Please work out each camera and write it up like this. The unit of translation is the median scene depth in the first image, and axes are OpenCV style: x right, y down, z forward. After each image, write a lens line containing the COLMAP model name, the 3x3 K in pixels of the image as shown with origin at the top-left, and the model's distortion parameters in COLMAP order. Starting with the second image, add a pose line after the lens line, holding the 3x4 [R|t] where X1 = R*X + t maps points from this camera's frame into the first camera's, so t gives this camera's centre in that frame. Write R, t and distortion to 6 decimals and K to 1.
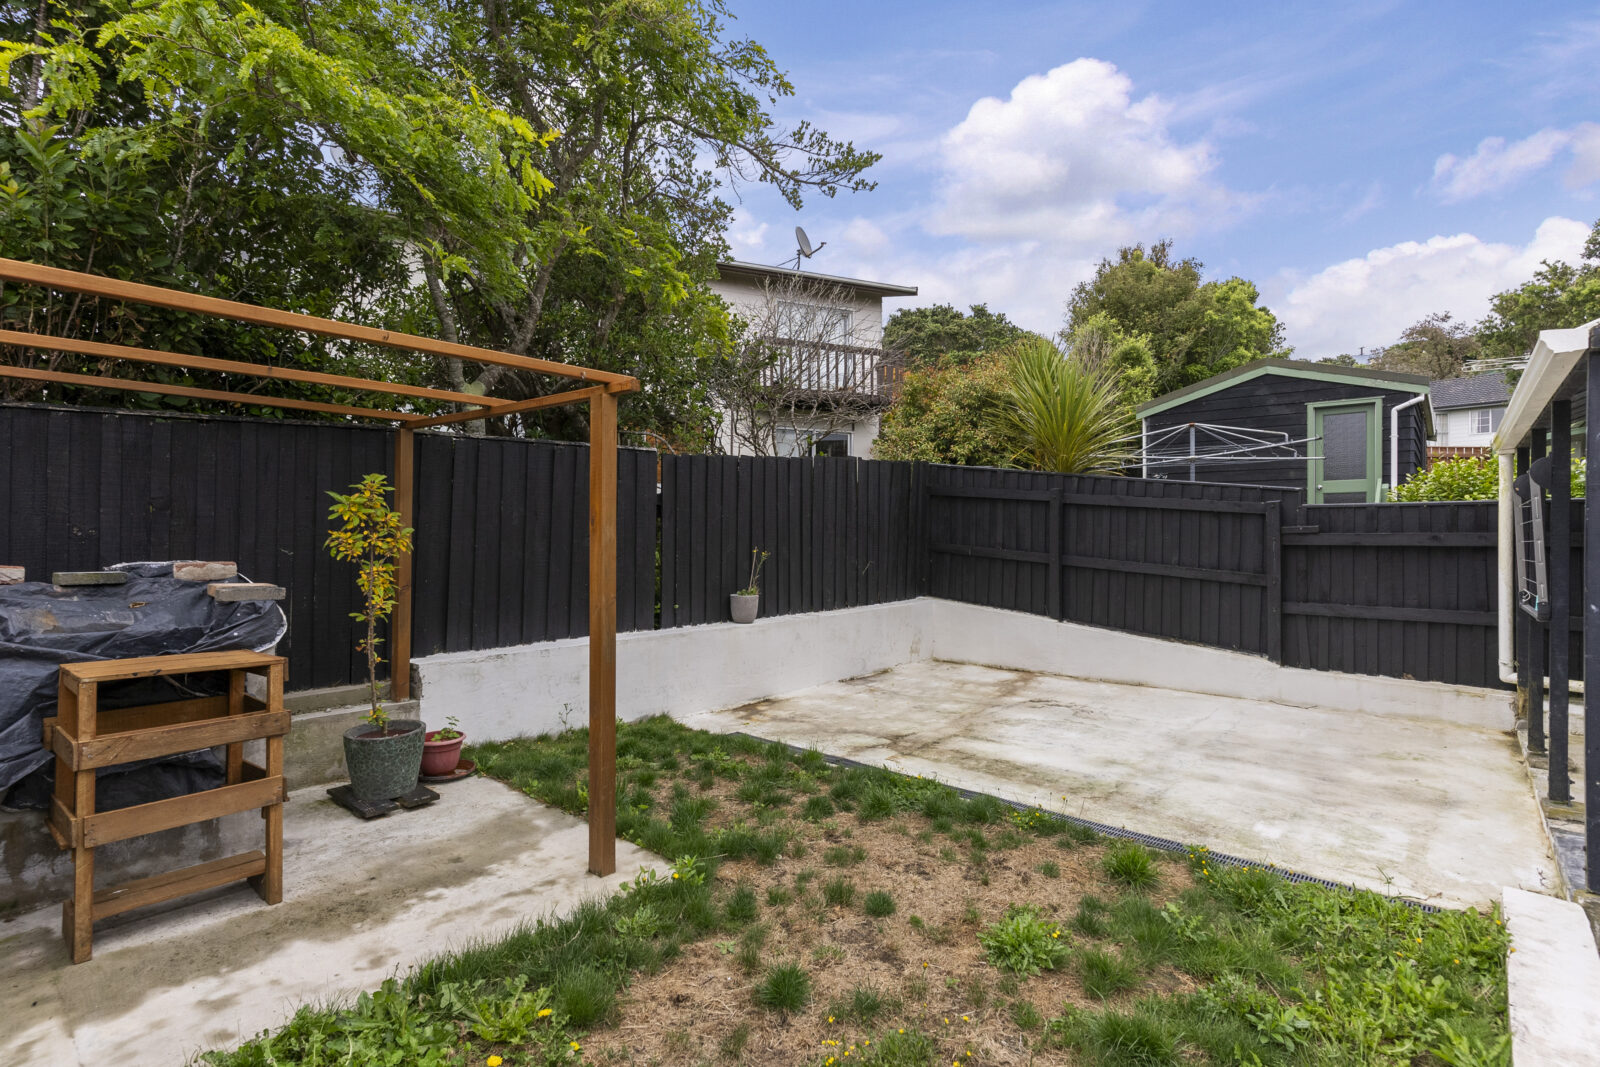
lens RADIAL K [[784.3, 0, 800.3], [0, 784.3, 556.6], [0, 0, 1]] dist [-0.001094, -0.000211]
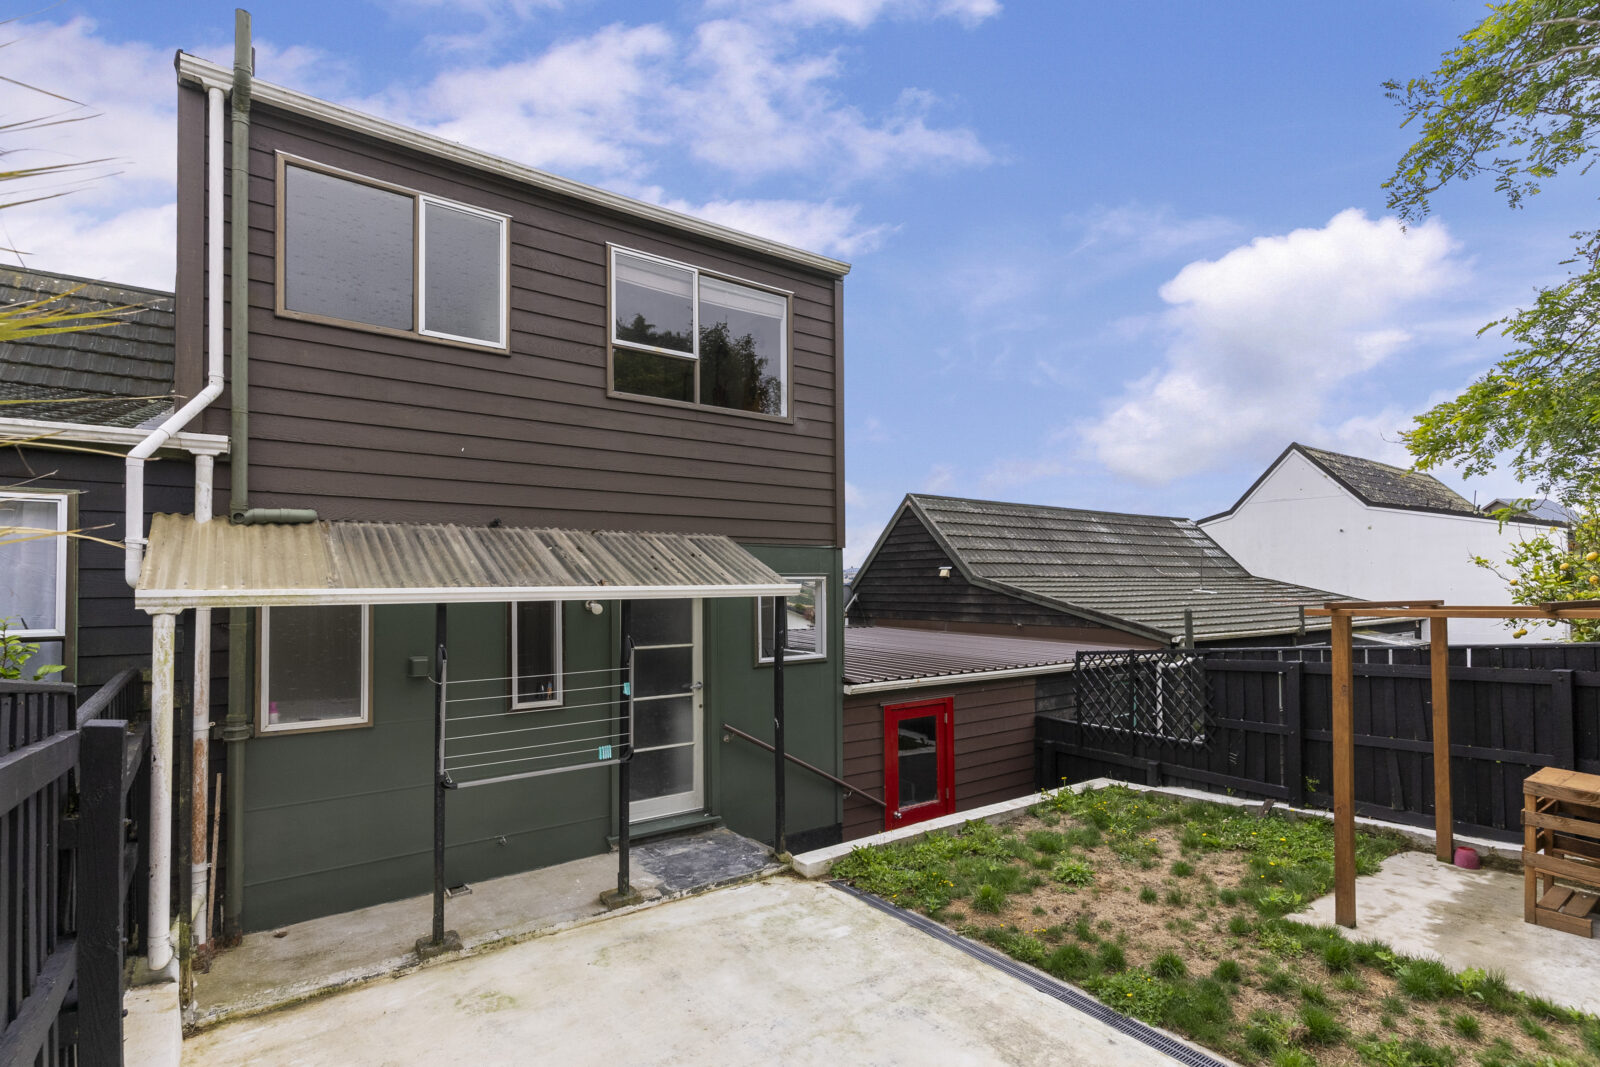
lens RADIAL K [[784.3, 0, 800.3], [0, 784.3, 556.6], [0, 0, 1]] dist [-0.001094, -0.000211]
pose [[-0.972262, 0.005717, 0.233823, 0.297521], [0.003358, 0.999939, -0.010488, -0.219140], [-0.233869, -0.009412, -0.972223, 1.928881]]
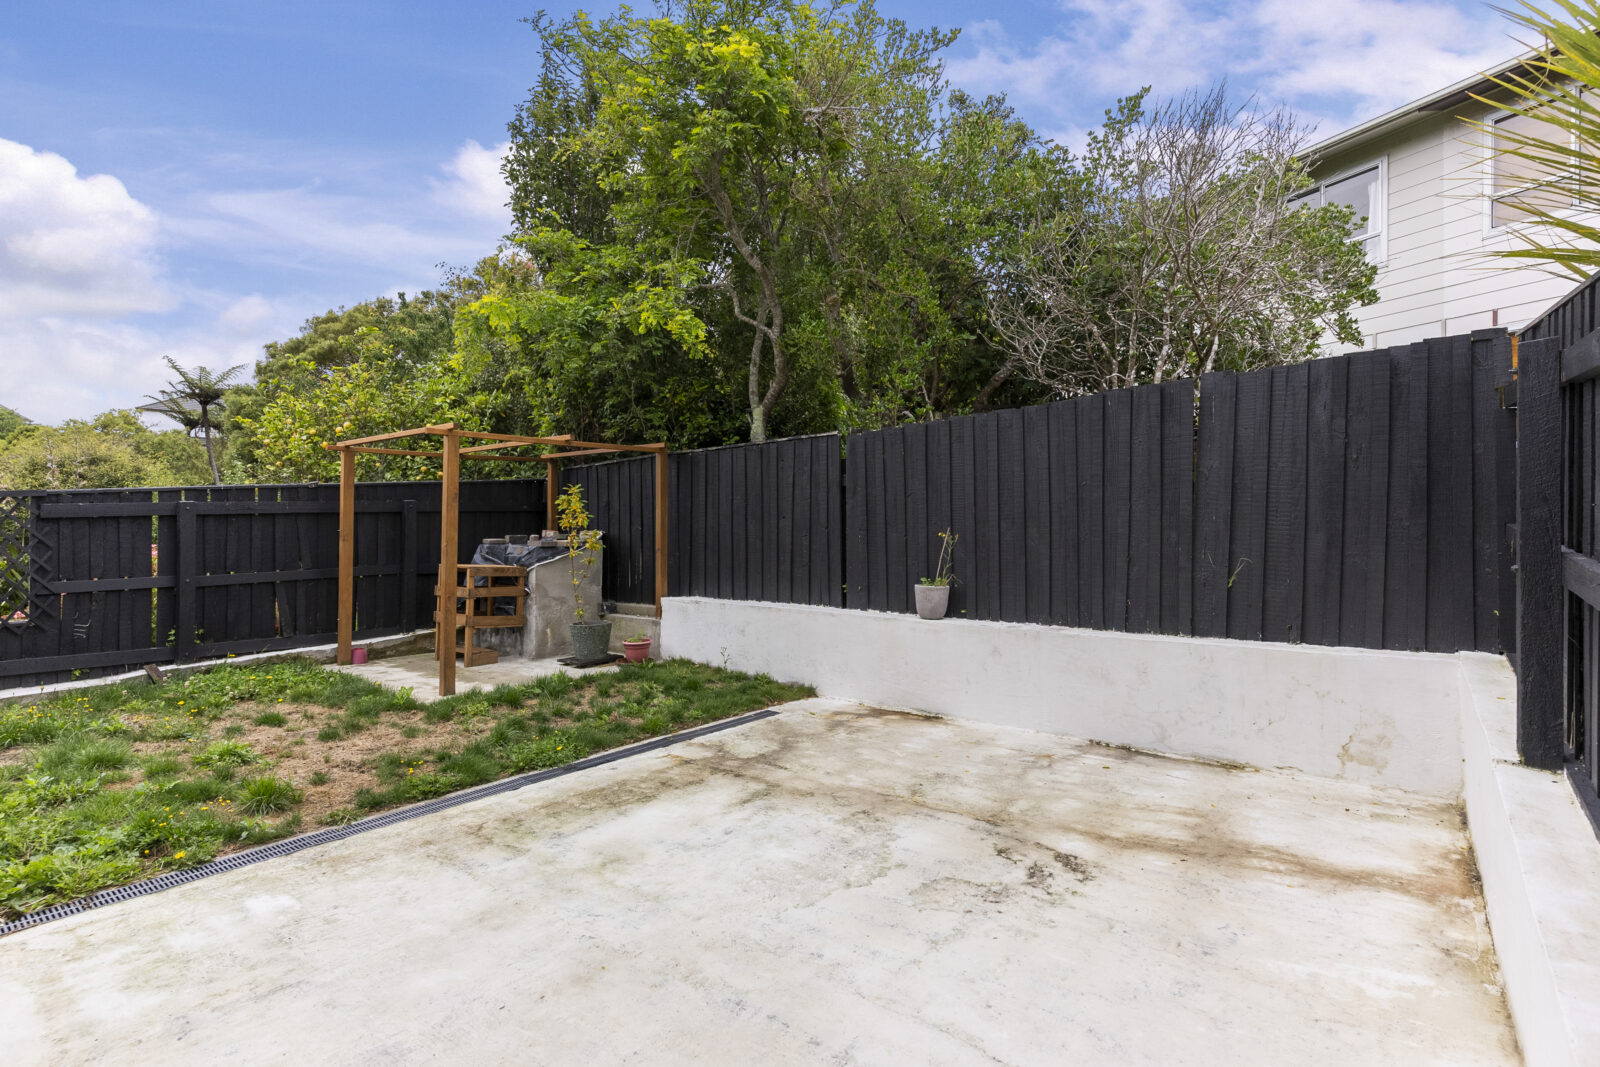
lens RADIAL K [[765.3, 0, 800.0], [0, 765.3, 533.5], [0, 0, 1]] dist [0.000784, 0.000520]
pose [[0.040590, 0.001434, -0.999175, 1.110807], [-0.032986, 0.999456, 0.000094, -0.004871], [0.998631, 0.032955, 0.040615, 1.218630]]
